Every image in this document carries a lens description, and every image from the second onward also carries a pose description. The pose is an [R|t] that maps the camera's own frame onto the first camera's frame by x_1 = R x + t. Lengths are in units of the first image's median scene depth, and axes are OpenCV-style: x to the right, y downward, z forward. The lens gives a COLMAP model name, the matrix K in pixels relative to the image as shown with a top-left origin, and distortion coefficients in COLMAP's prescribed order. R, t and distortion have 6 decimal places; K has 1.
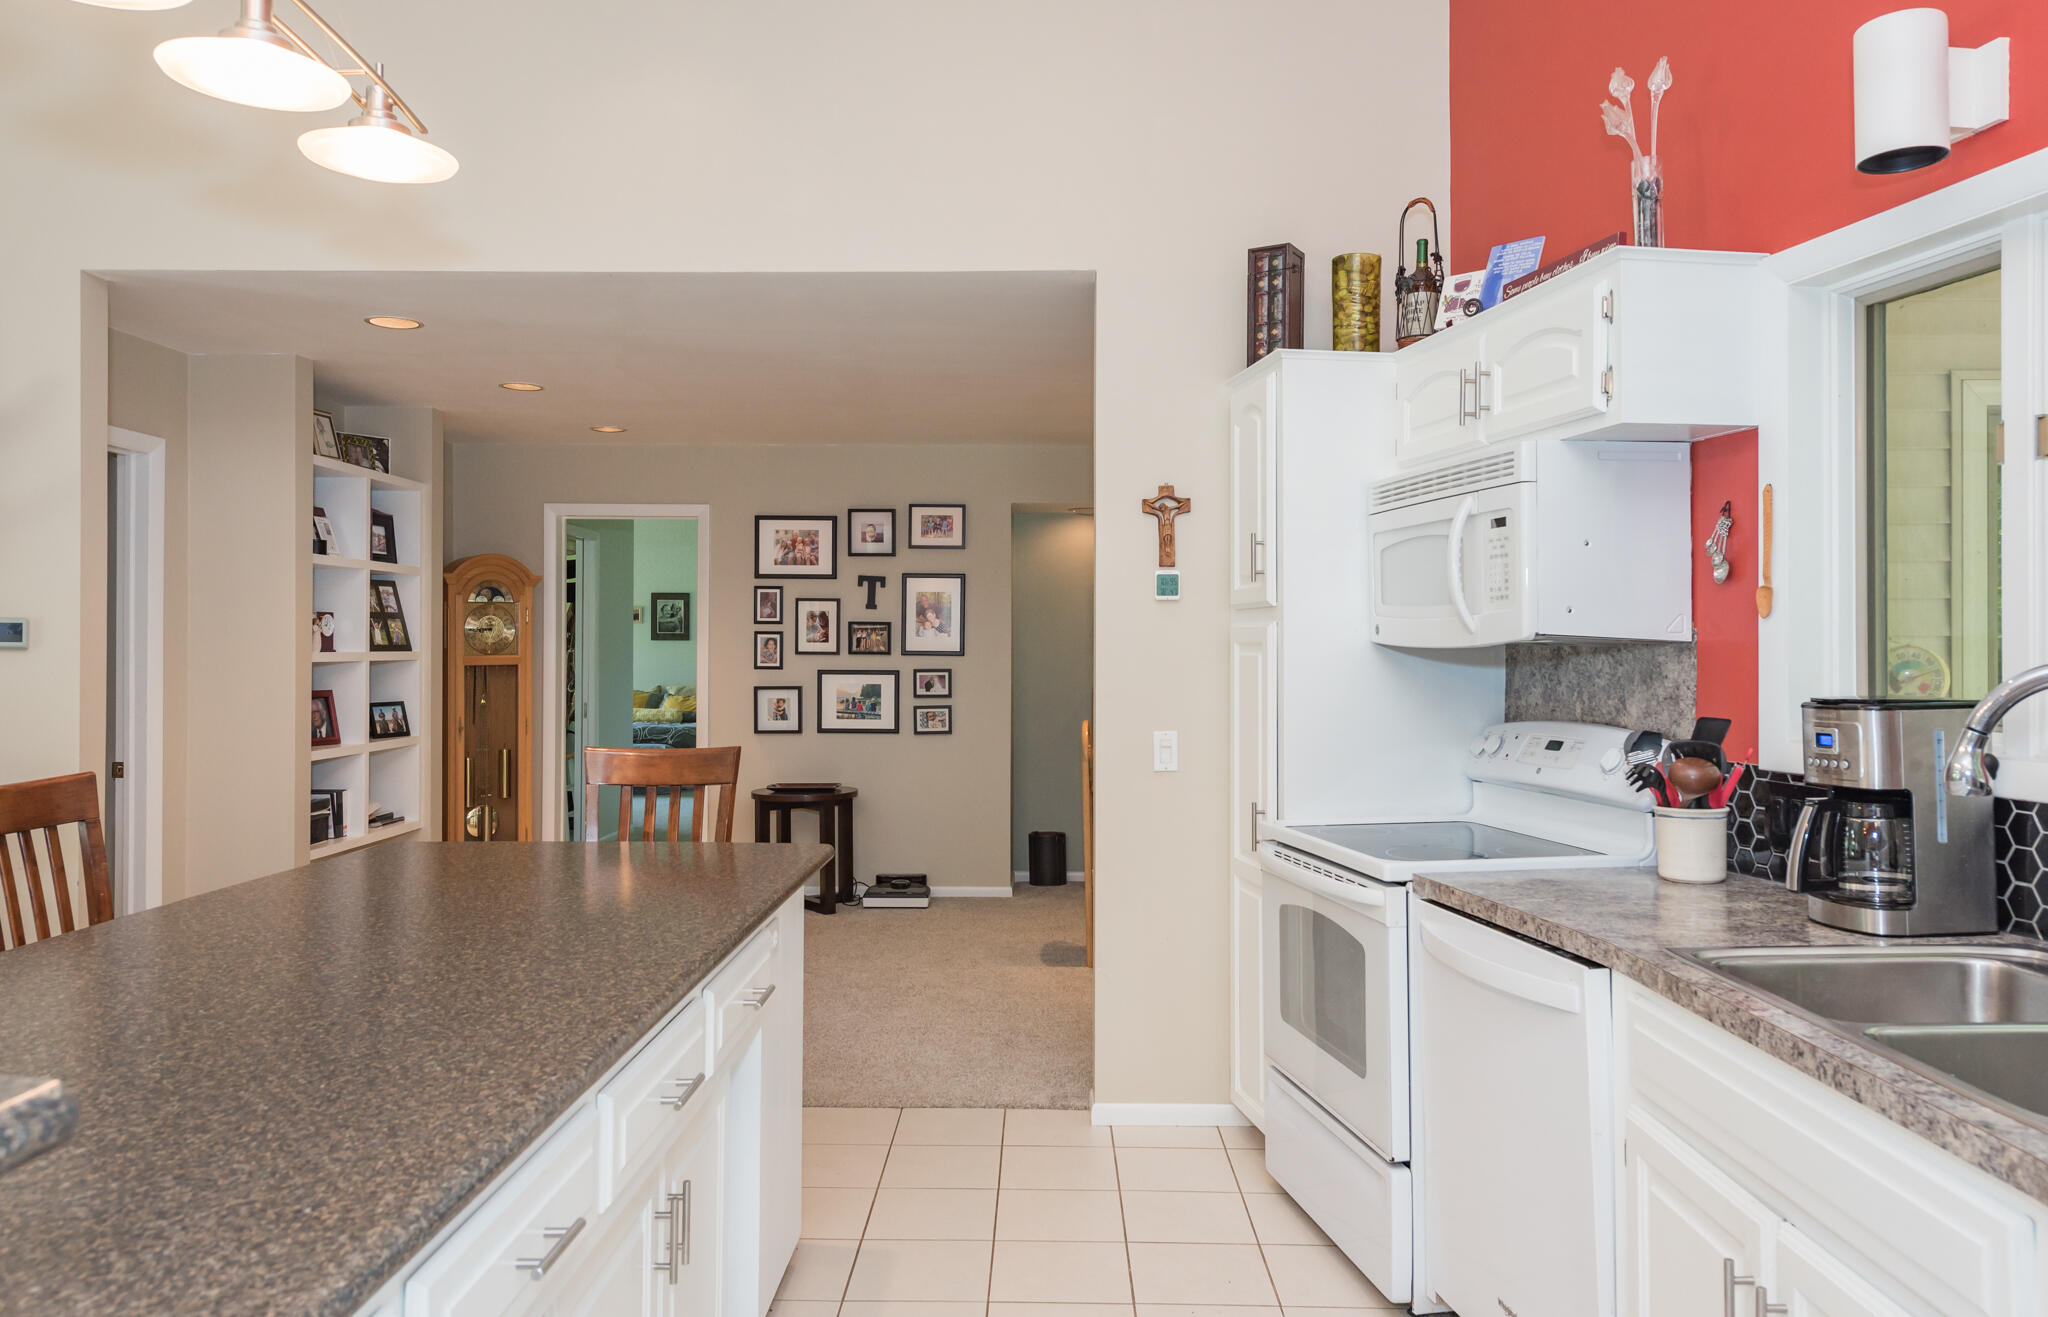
lens RADIAL K [[1396.4, 0, 1011.7], [0, 1396.4, 639.8], [0, 0, 1]] dist [0.008577, -0.007082]
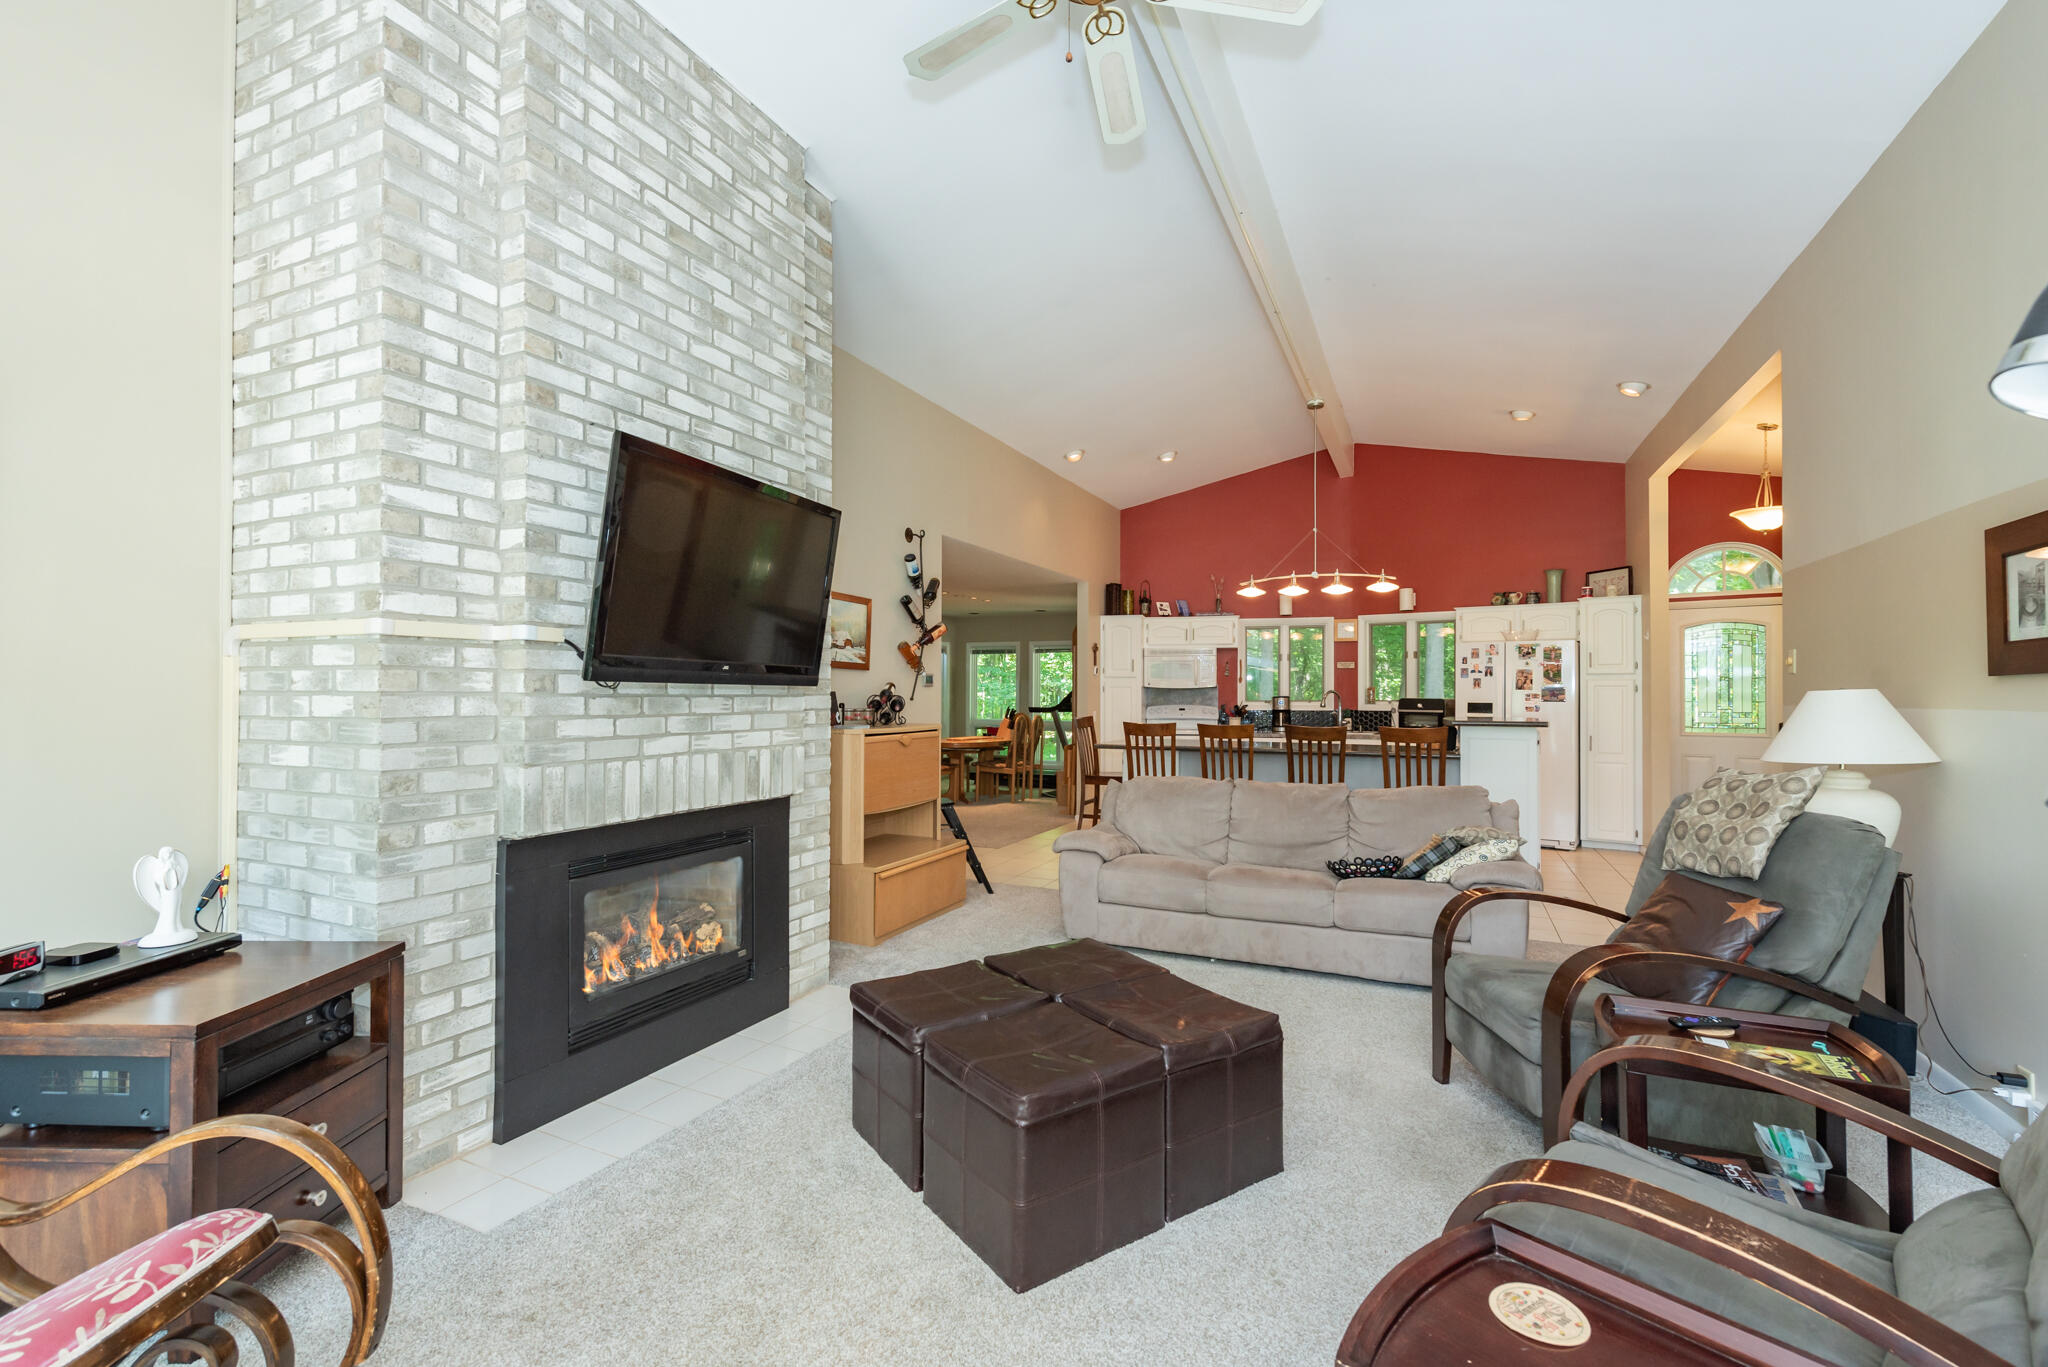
lens RADIAL K [[917.1, 0, 1006.2], [0, 917.1, 686.4], [0, 0, 1]] dist [0.011483, 0.000406]
pose [[0.404600, 0.005259, 0.914479, -1.143127], [-0.007622, 0.999968, -0.002378, 0.004327], [-0.914462, -0.006008, 0.404627, 0.133150]]
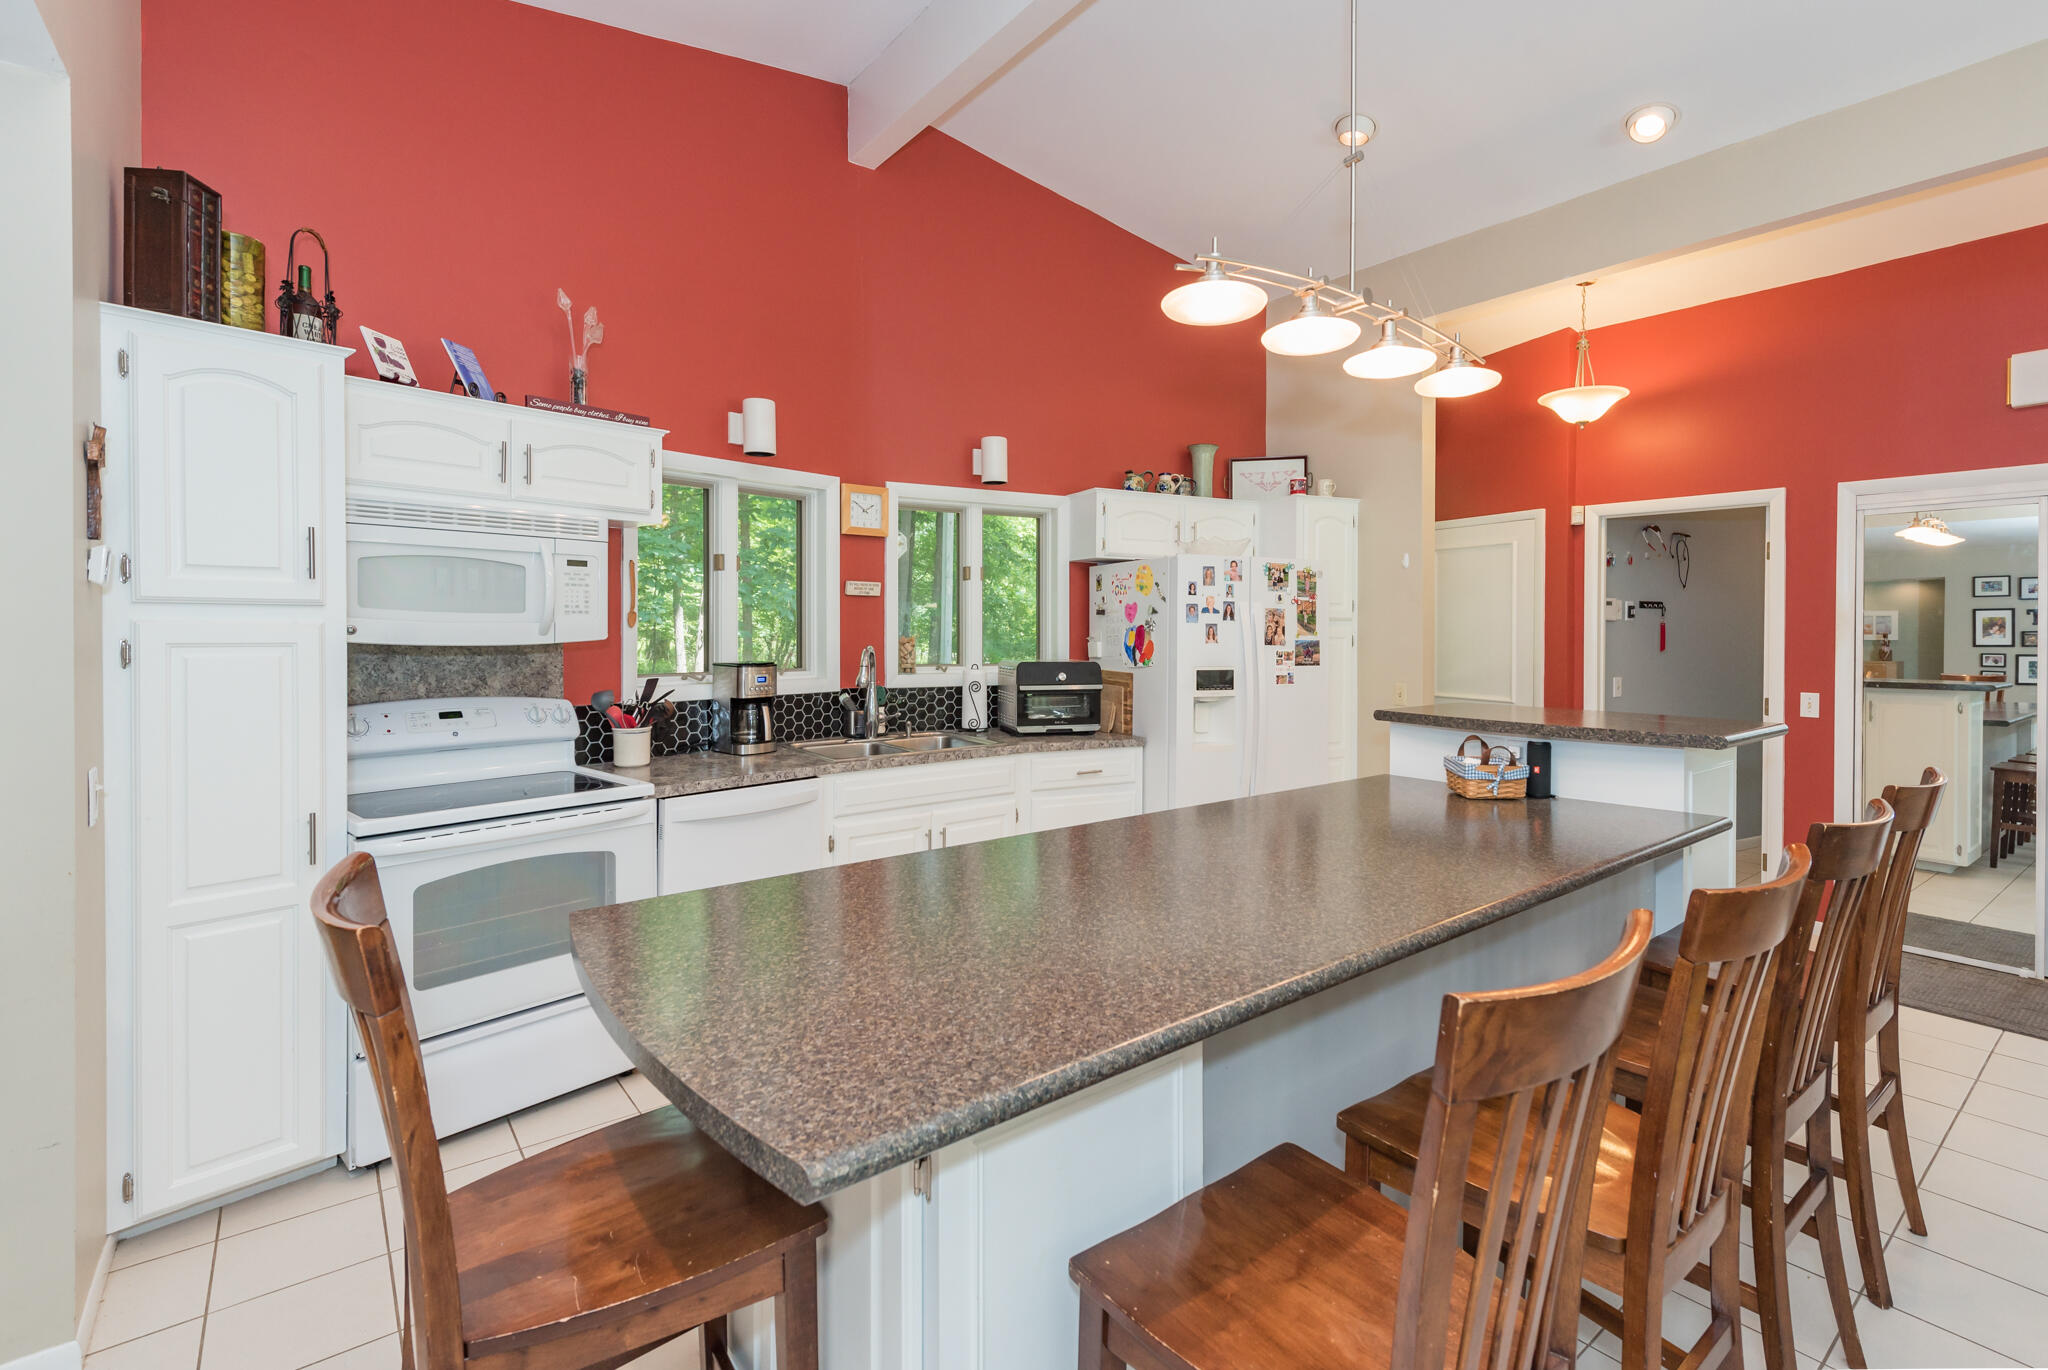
lens RADIAL K [[917.1, 0, 1085.4], [0, 917.1, 630.2], [0, 0, 1]] dist [0.011483, 0.000406]
pose [[-0.661658, -0.003224, 0.749799, -0.308341], [-0.009944, 0.999941, -0.004475, -0.004465], [-0.749740, -0.010417, -0.661651, 0.493914]]
